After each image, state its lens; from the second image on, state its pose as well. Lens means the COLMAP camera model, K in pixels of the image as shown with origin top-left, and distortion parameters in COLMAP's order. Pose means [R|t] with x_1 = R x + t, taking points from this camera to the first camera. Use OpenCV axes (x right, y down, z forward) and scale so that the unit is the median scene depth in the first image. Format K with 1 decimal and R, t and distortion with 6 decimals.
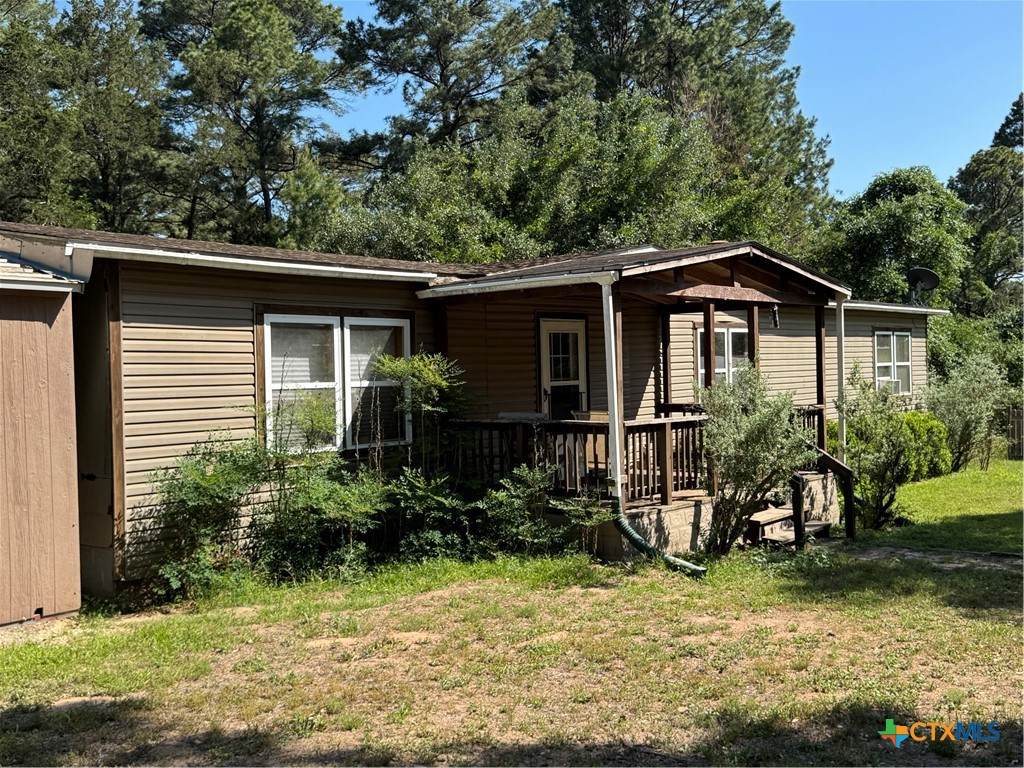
lens RADIAL K [[1119.4, 0, 511.4], [0, 1119.4, 384.1], [0, 0, 1]] dist [0.084143, 0.000000]
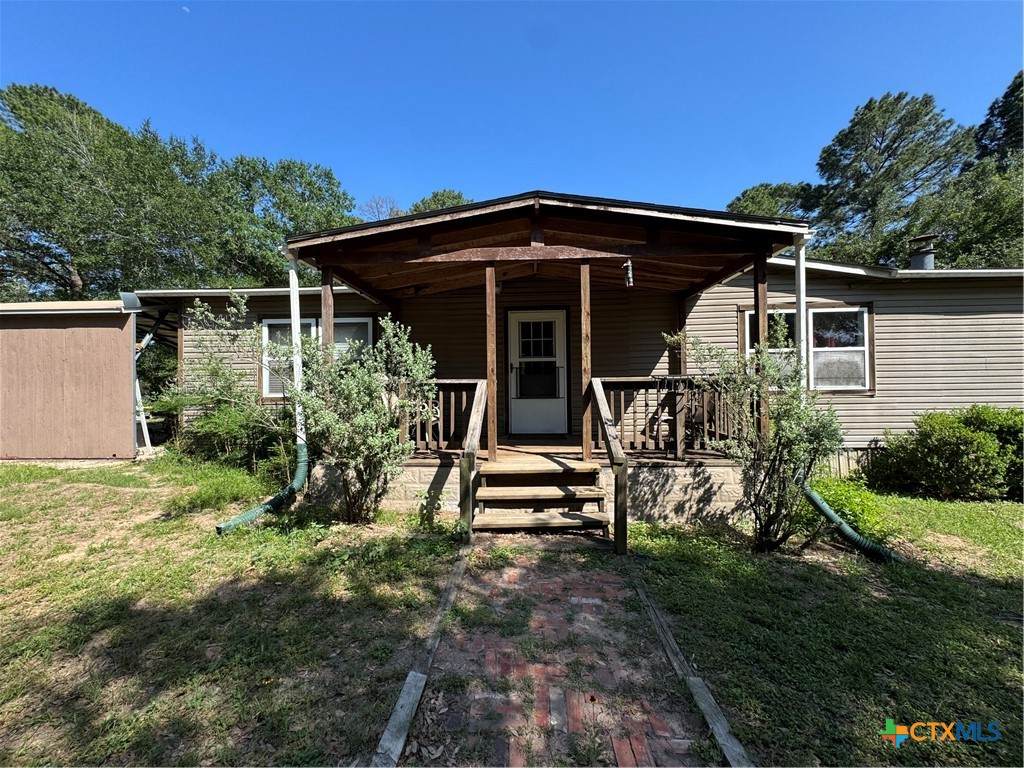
lens RADIAL K [[408.2, 0, 511.9], [0, 408.2, 383.9], [0, 0, 1]] dist [-0.001021, -0.000048]
pose [[0.589599, 0.015918, -0.807539, 0.455533], [-0.014185, 0.999856, 0.009352, 0.025824], [0.807571, 0.005941, 0.589740, 0.758962]]
